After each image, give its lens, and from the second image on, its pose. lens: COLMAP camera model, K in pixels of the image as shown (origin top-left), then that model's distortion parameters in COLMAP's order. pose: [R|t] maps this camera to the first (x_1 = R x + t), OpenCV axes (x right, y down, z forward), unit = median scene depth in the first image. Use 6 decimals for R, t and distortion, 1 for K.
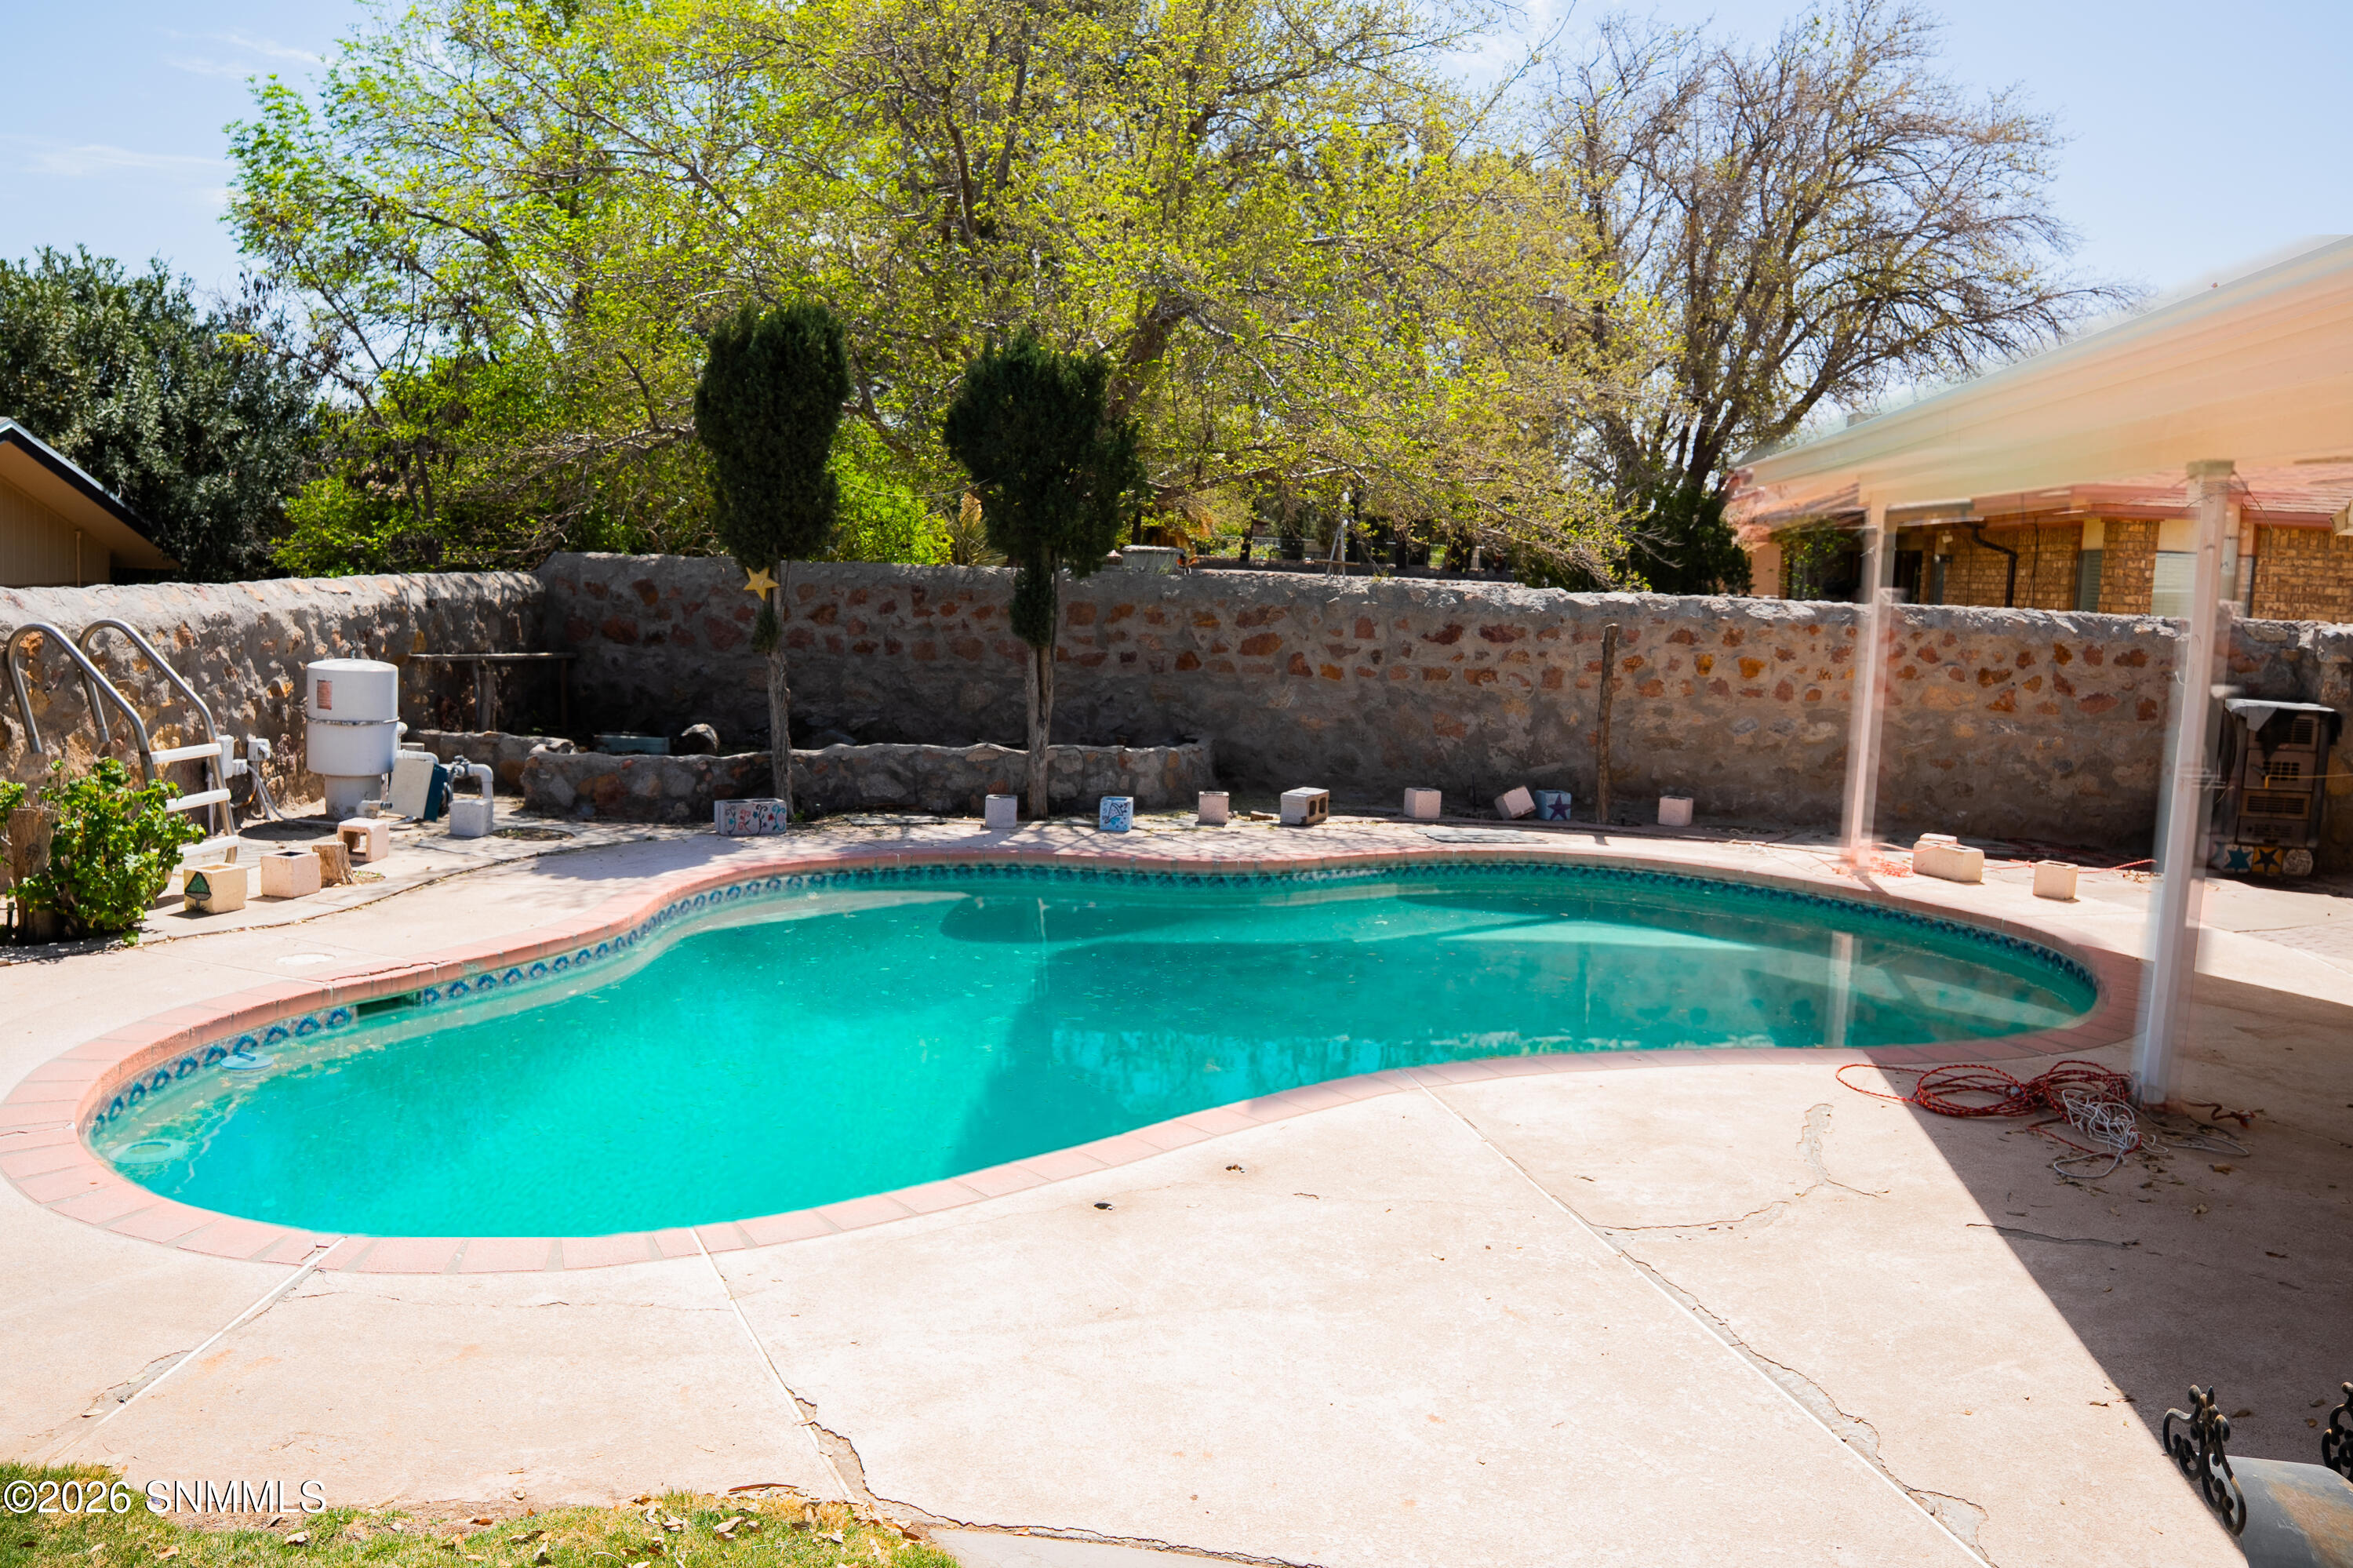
lens RADIAL K [[1662.9, 0, 1167.2], [0, 1662.9, 782.8], [0, 0, 1]] dist [-0.115533, 0.072515]
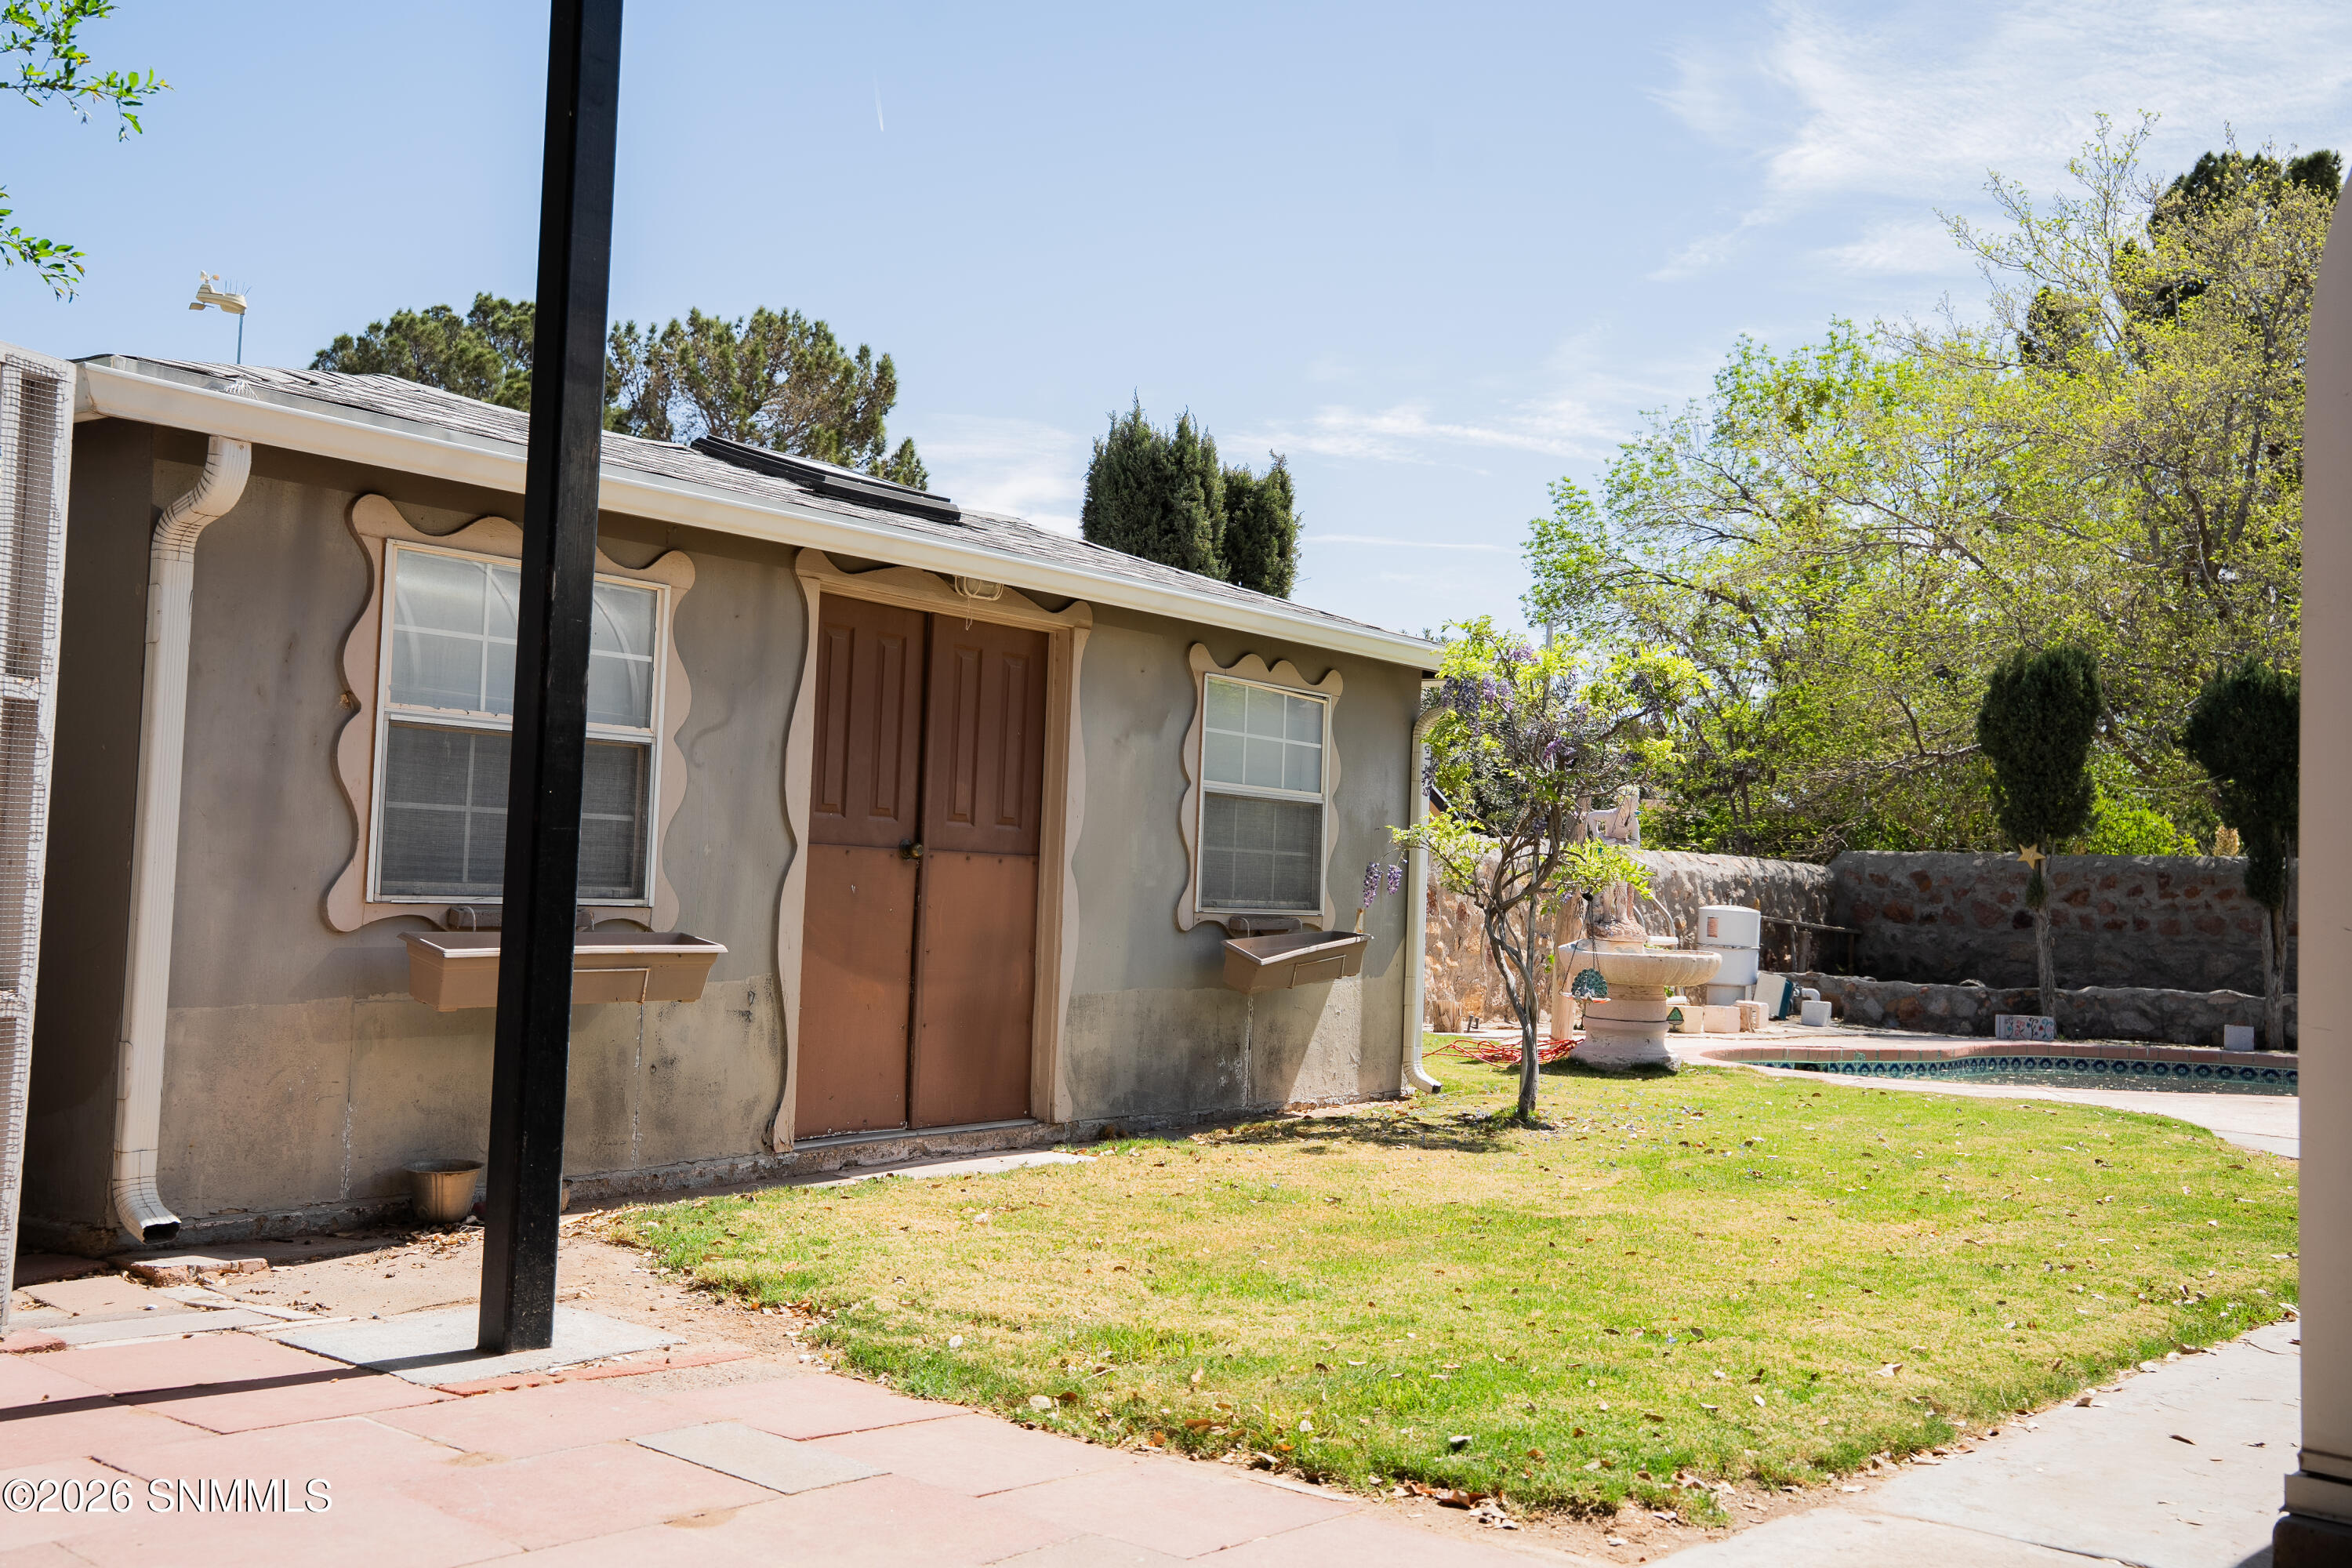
lens RADIAL K [[2353.8, 0, 1184.1], [0, 2353.8, 781.0], [0, 0, 1]] dist [0.066003, 0.000000]
pose [[0.856887, -0.038830, -0.514040, 0.138286], [-0.077186, 0.976254, -0.202411, 0.235351], [0.509694, 0.213120, 0.833542, -0.859333]]
